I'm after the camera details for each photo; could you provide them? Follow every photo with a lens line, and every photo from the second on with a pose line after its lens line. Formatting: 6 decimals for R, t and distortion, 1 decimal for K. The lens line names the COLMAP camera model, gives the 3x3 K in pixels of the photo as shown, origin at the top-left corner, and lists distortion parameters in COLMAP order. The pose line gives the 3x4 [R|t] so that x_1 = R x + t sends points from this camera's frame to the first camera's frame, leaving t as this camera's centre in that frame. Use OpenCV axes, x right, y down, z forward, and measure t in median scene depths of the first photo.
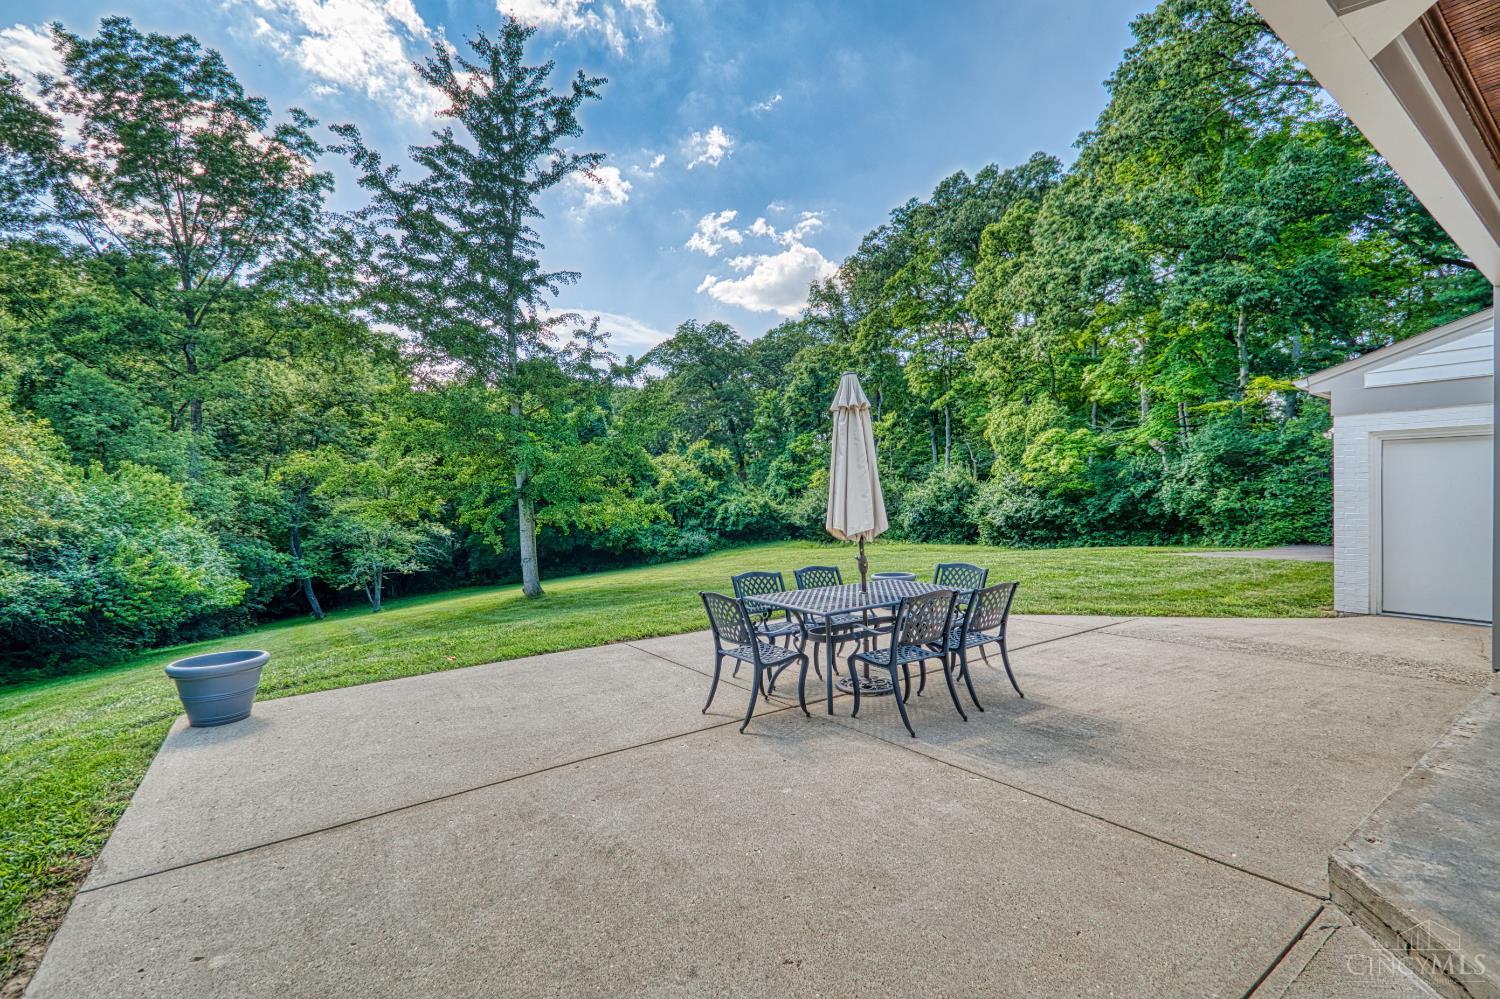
lens RADIAL K [[656.5, 0, 752.2], [0, 656.5, 497.1], [0, 0, 1]] dist [0.003572, -0.000813]
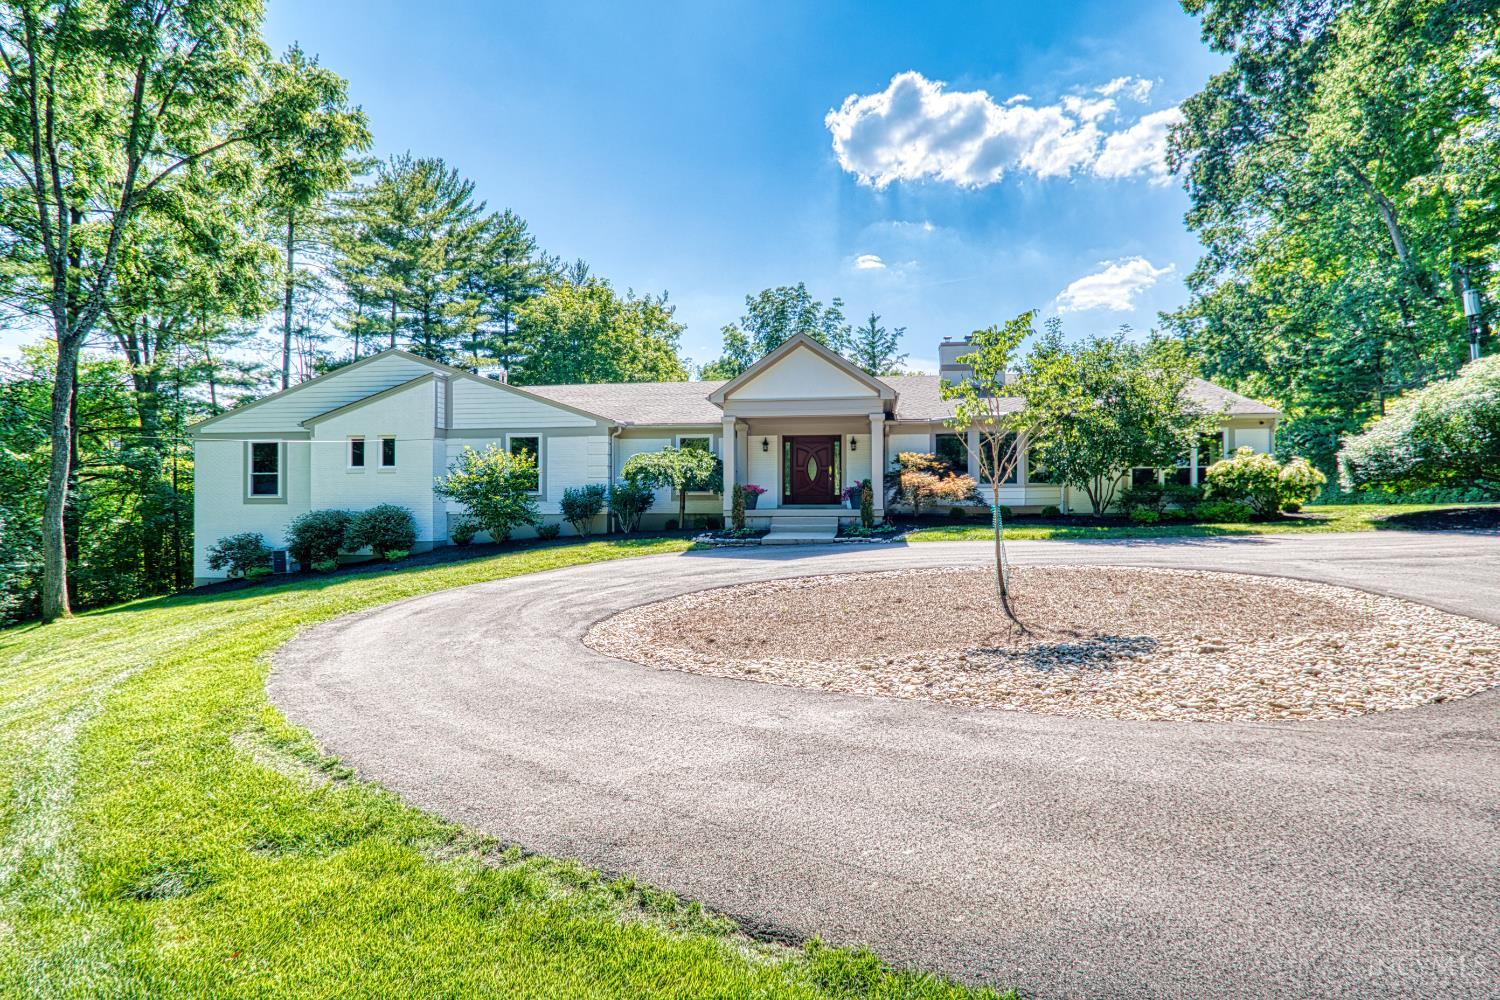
lens RADIAL K [[787.0, 0, 750.0], [0, 787.0, 500.0], [0, 0, 1]] dist [-0.000665, 0.000686]
pose [[0.688877, -0.005277, -0.724859, 0.782382], [0.001518, 0.999982, -0.005837, -0.002634], [0.724877, 0.002920, 0.688872, -0.733677]]
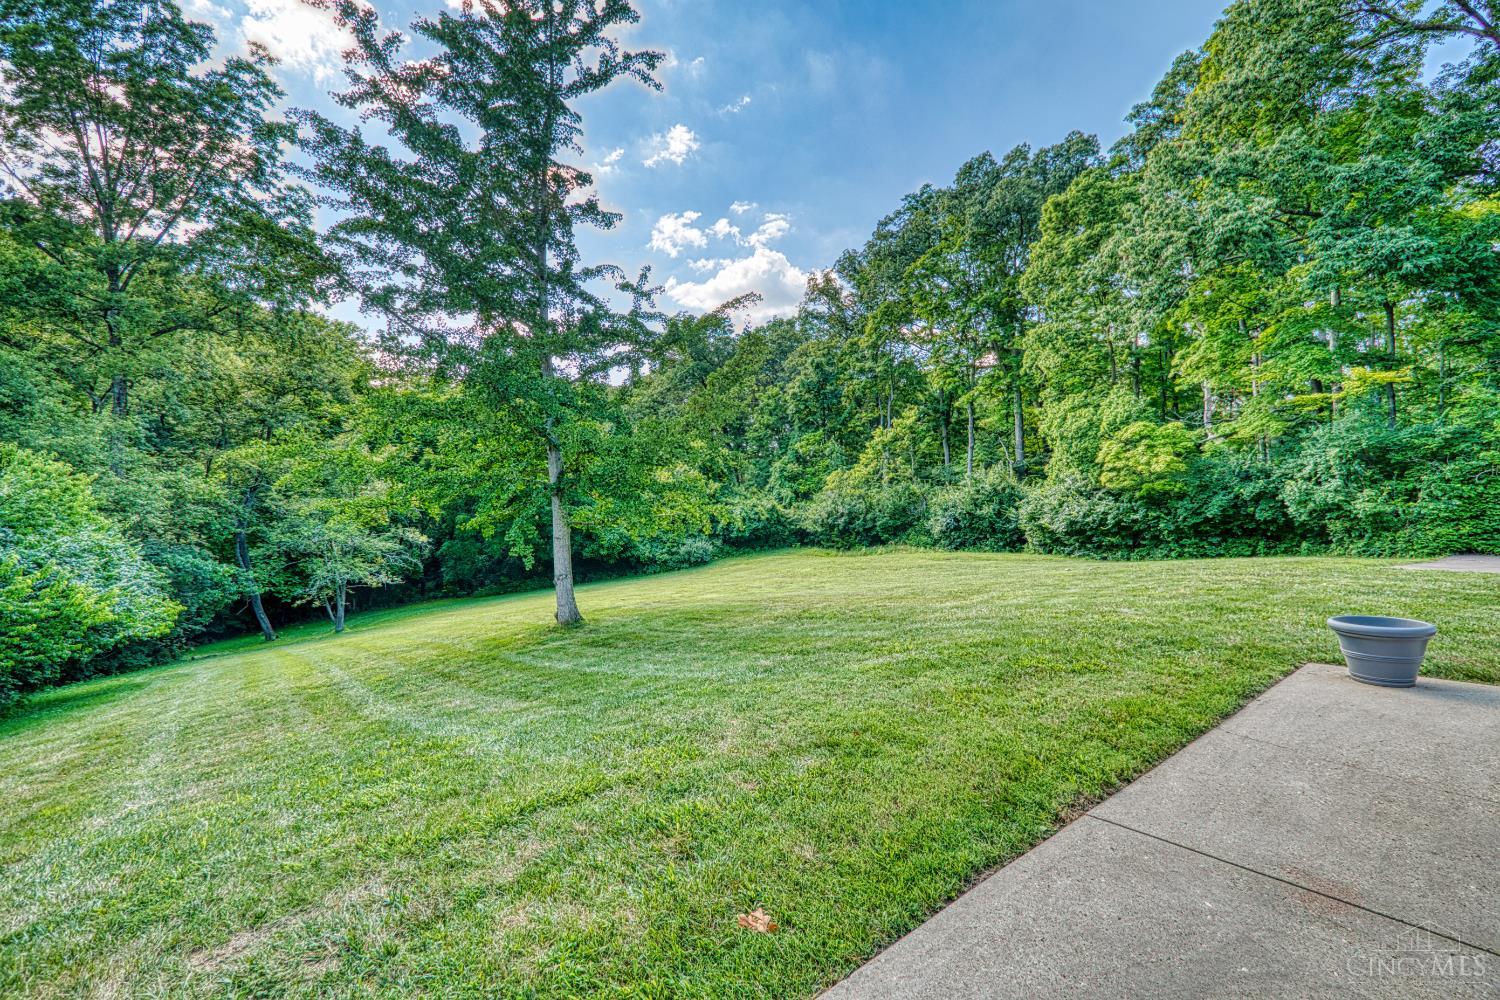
lens RADIAL K [[658.0, 0, 753.2], [0, 658.0, 499.3], [0, 0, 1]] dist [-0.000550, 0.001001]
pose [[0.998387, 0.003578, 0.056659, -0.087948], [-0.003271, 0.999979, -0.005511, 0.005024], [-0.056678, 0.005316, 0.998378, 0.119083]]
